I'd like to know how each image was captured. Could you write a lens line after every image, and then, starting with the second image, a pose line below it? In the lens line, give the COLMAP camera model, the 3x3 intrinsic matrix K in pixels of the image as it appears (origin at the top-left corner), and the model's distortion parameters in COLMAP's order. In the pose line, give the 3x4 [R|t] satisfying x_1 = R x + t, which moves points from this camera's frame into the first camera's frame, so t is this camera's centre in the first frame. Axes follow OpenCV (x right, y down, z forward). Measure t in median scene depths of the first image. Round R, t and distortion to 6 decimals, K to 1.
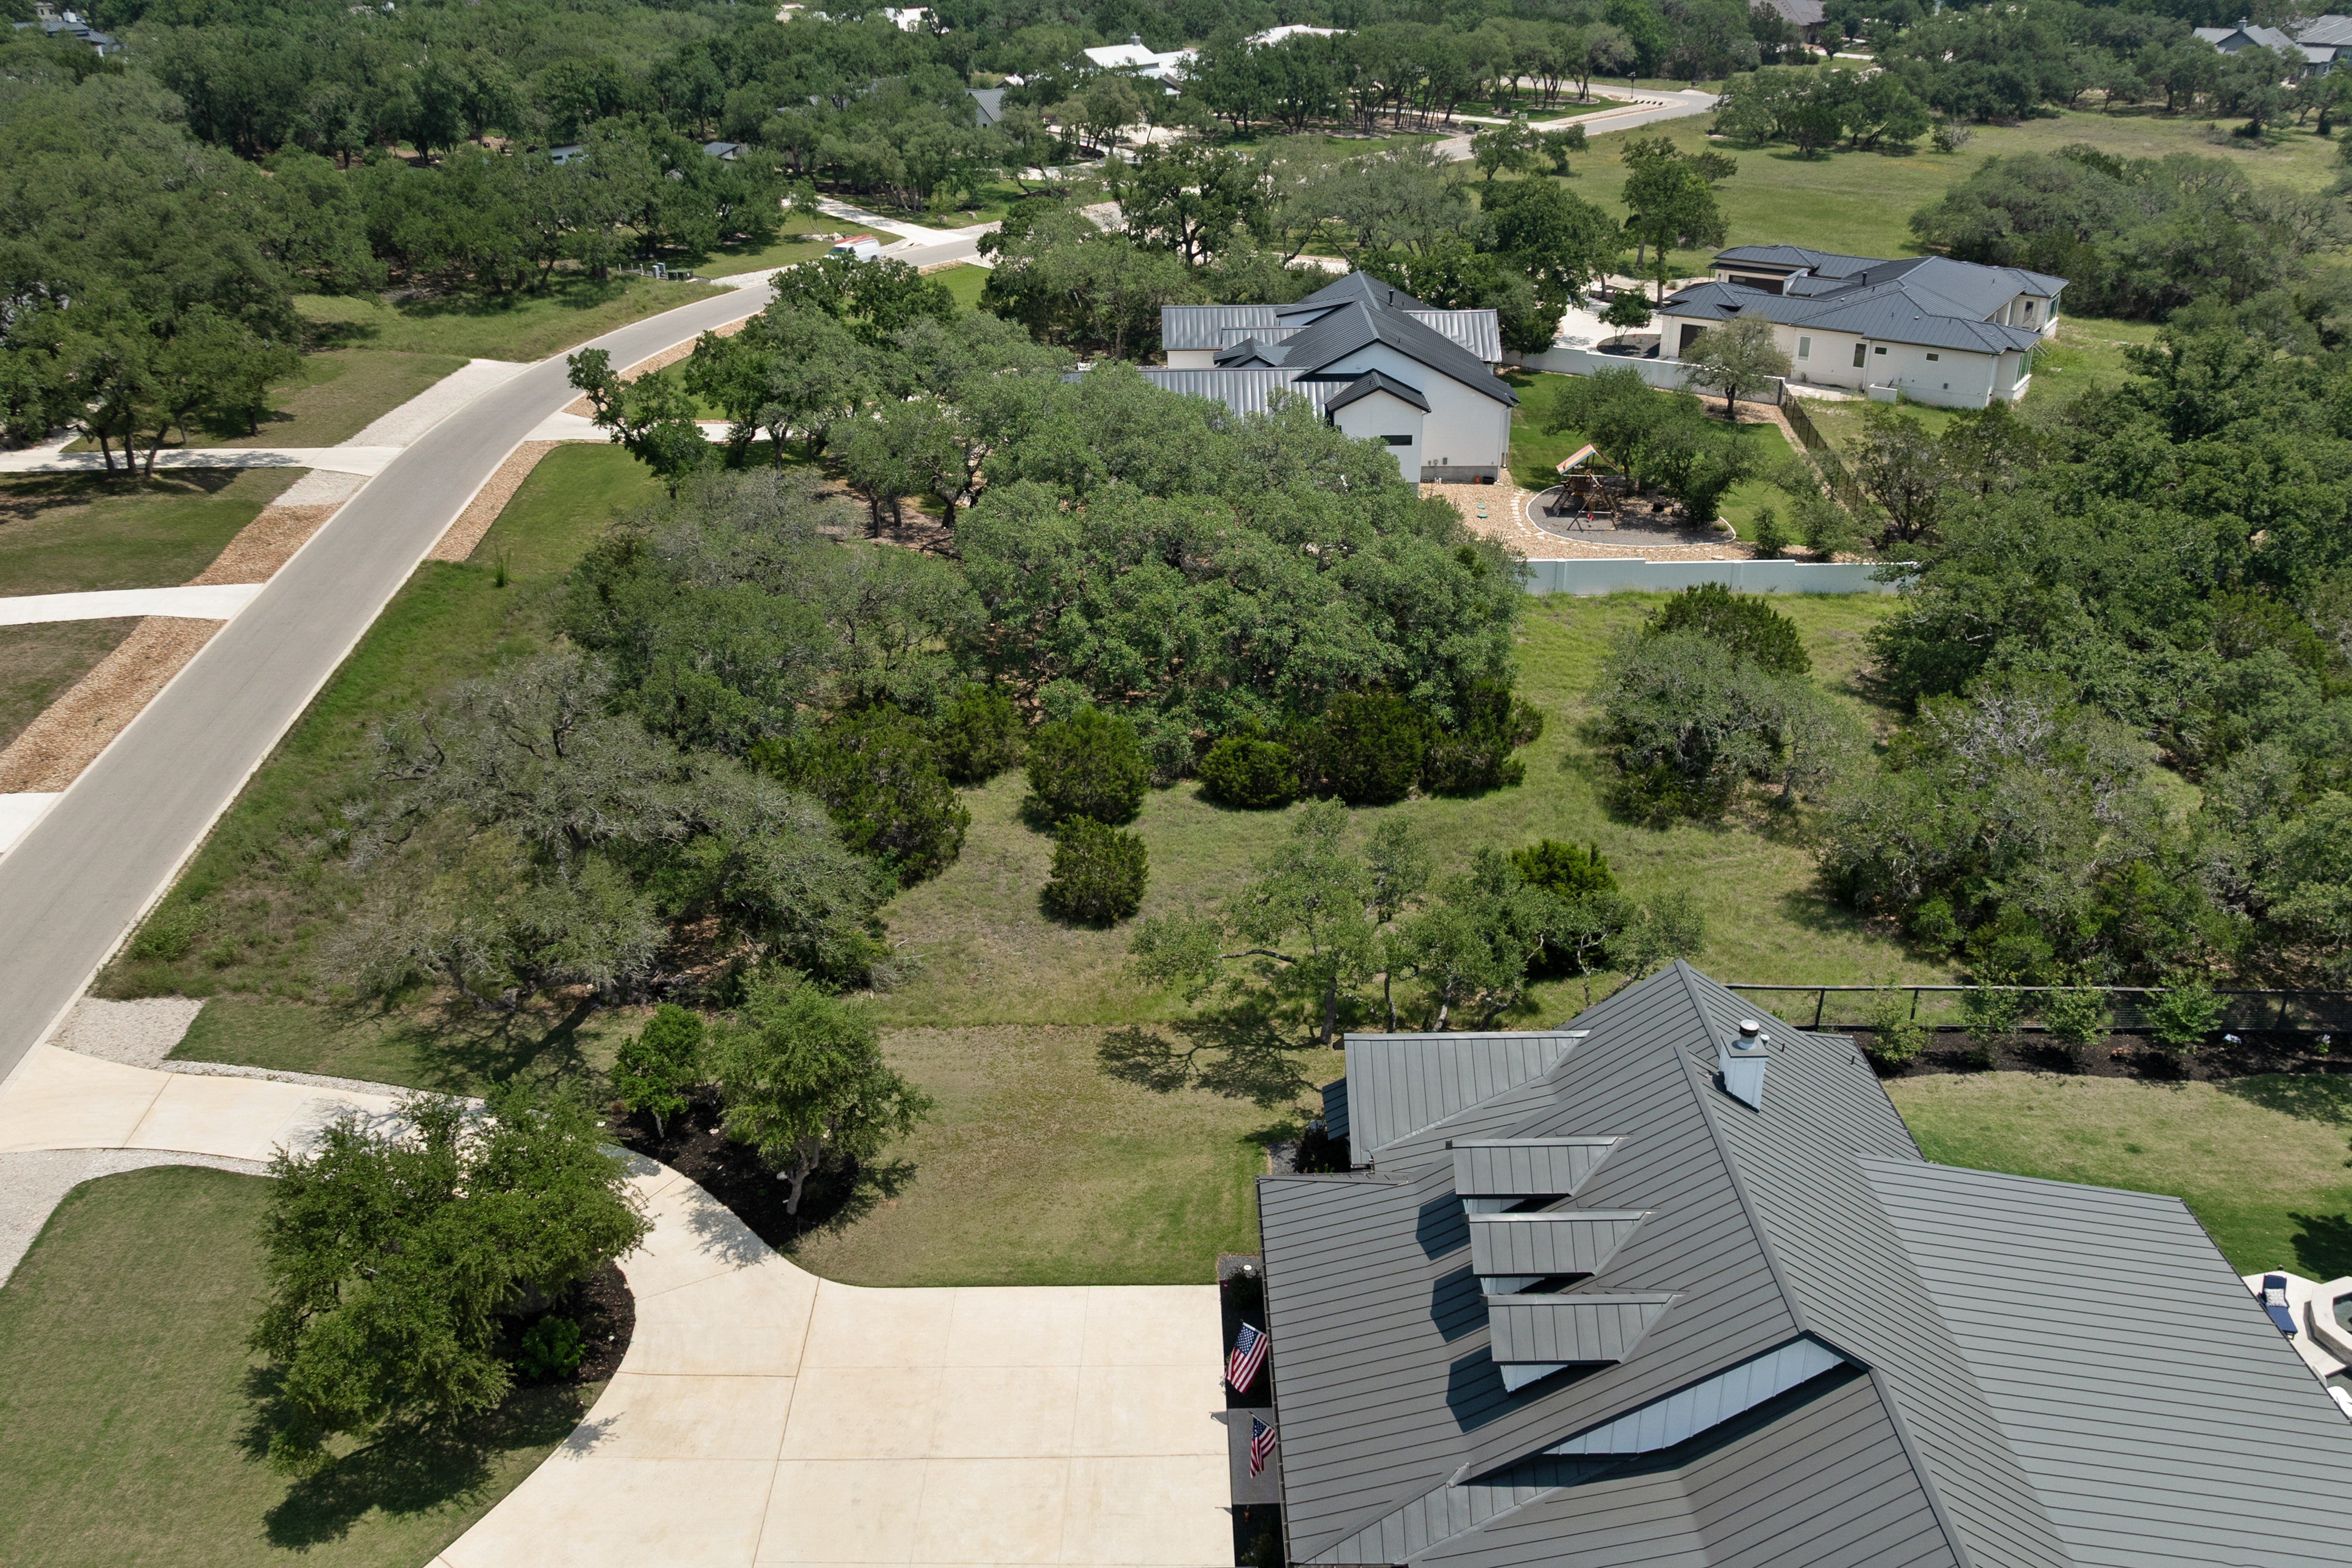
lens RADIAL K [[2012.8, 0, 1158.2], [0, 2012.8, 786.2], [0, 0, 1]] dist [-0.019783, -0.006972]
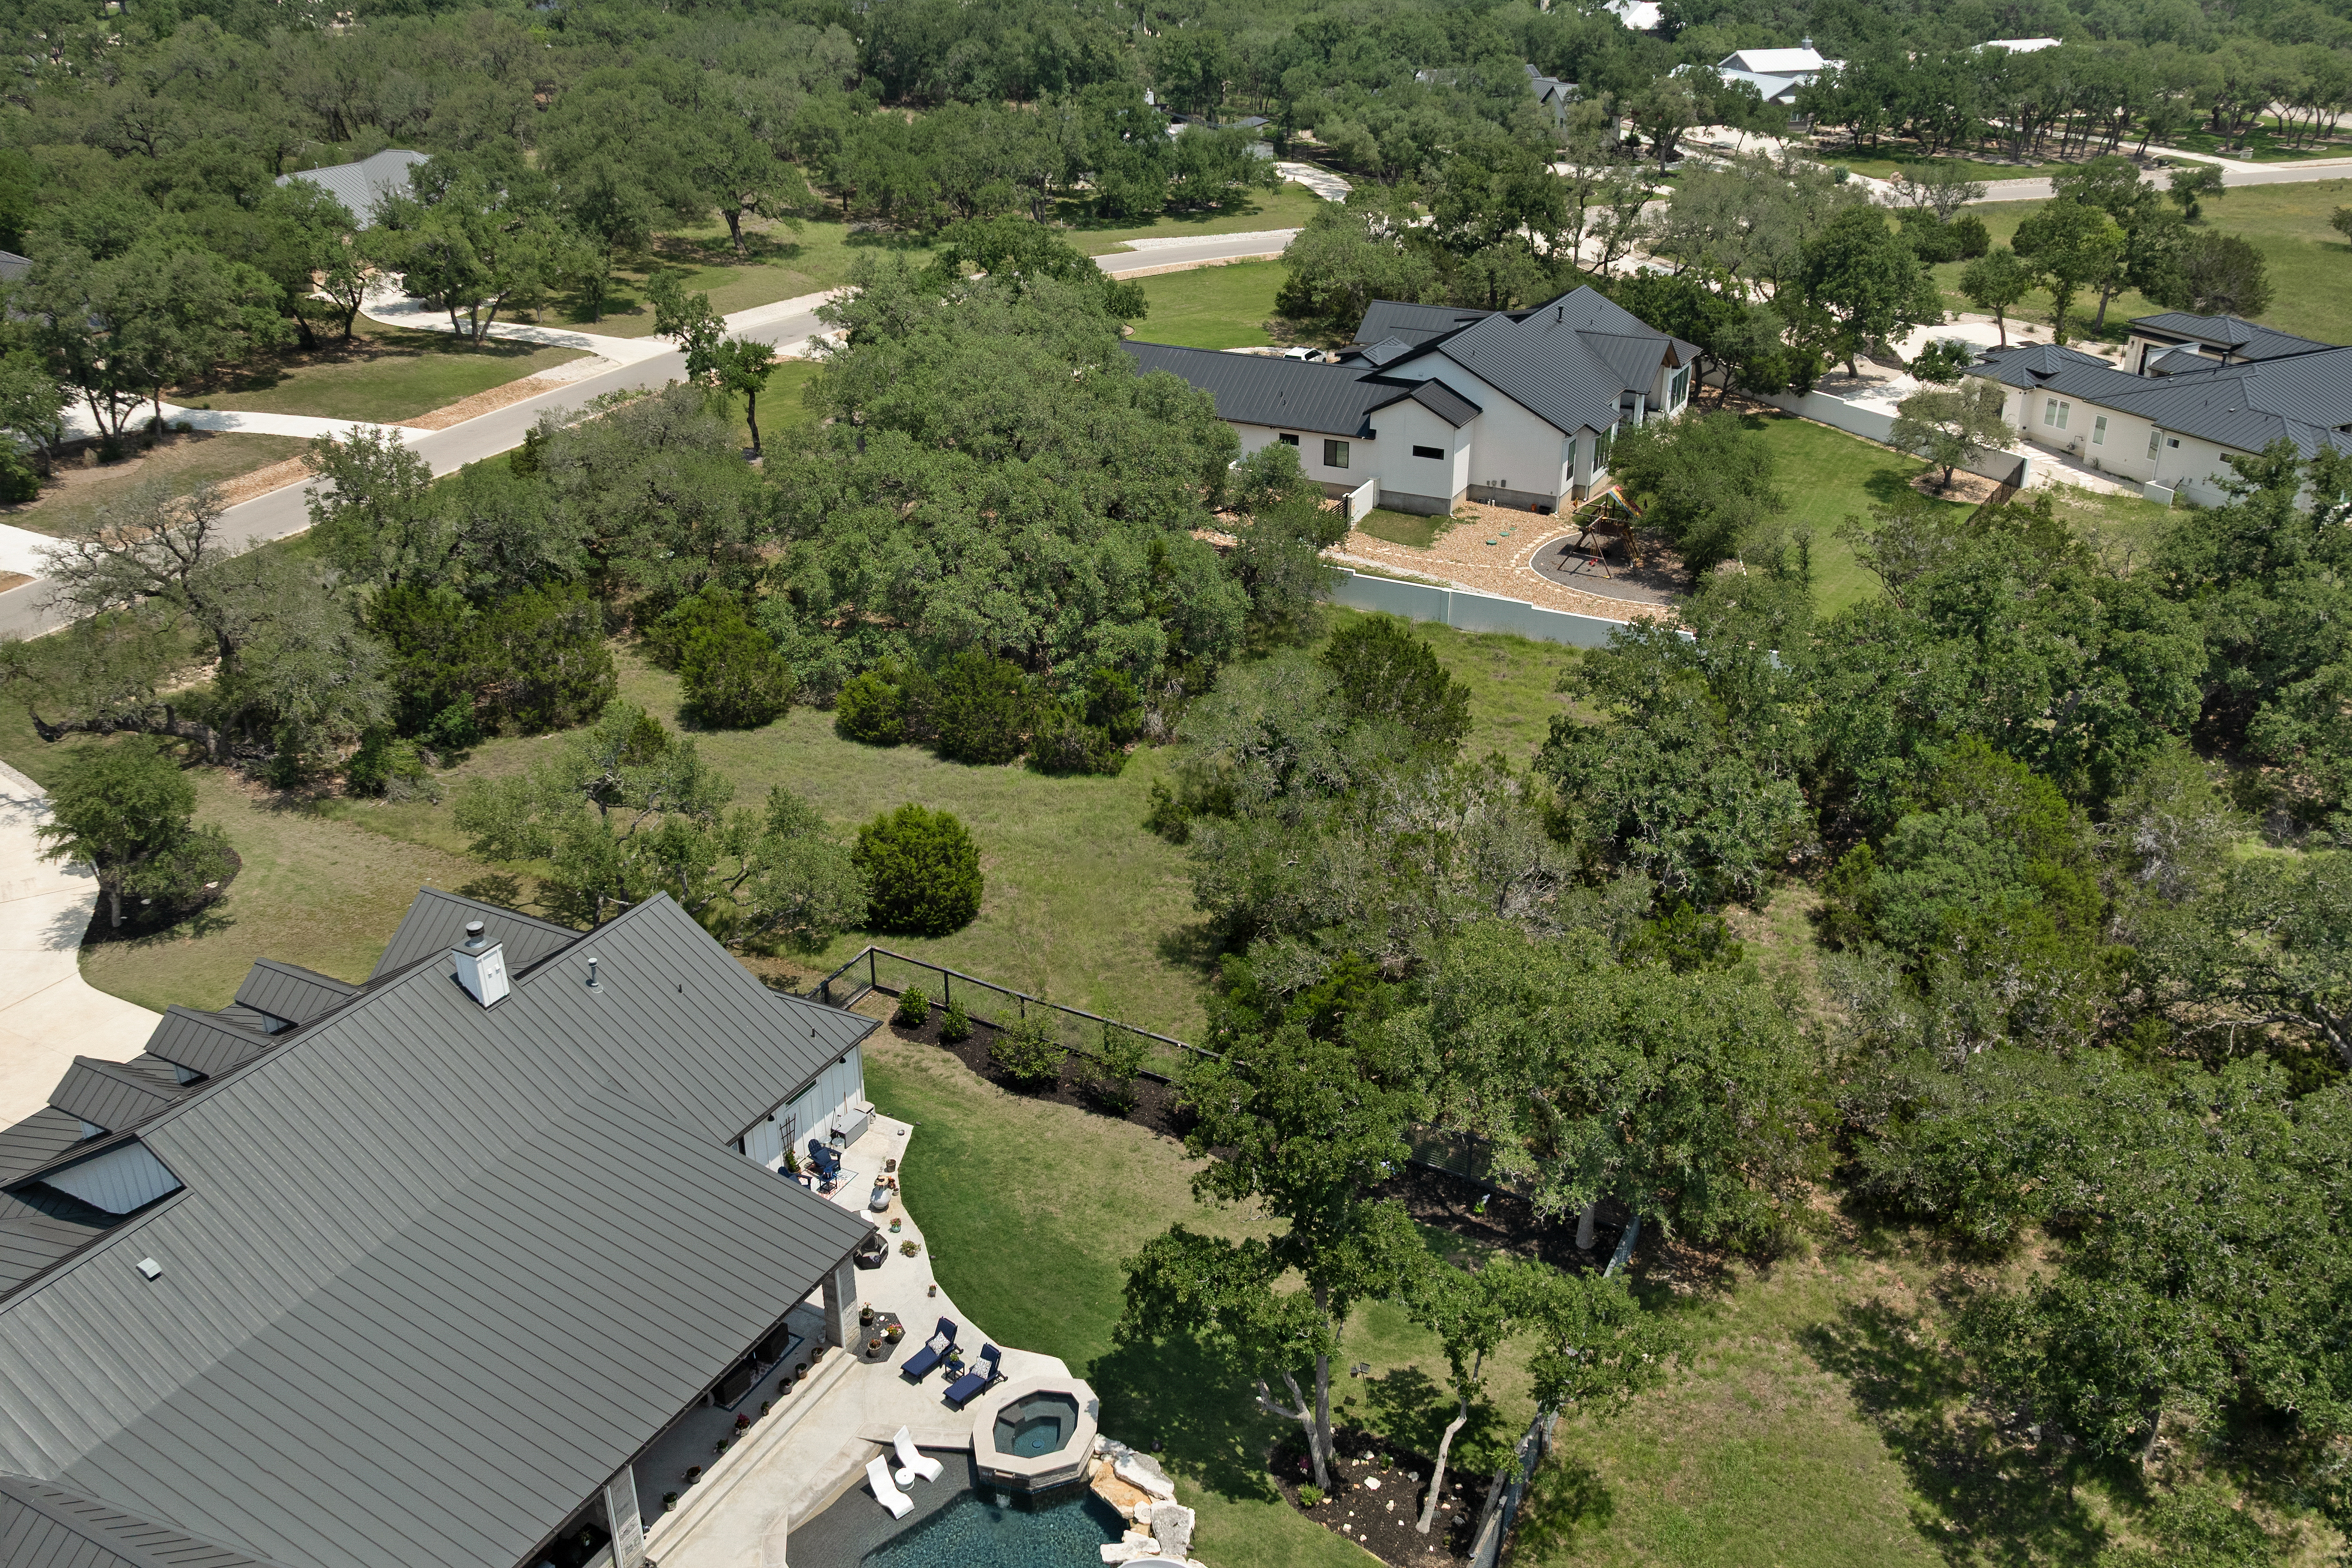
lens RADIAL K [[2012.8, 0, 1158.2], [0, 2012.8, 786.2], [0, 0, 1]] dist [-0.019783, -0.006972]
pose [[0.872092, 0.210618, -0.441696, 0.391648], [-0.208214, 0.976560, 0.054562, -0.033632], [0.442834, 0.044384, 0.895504, 0.065828]]
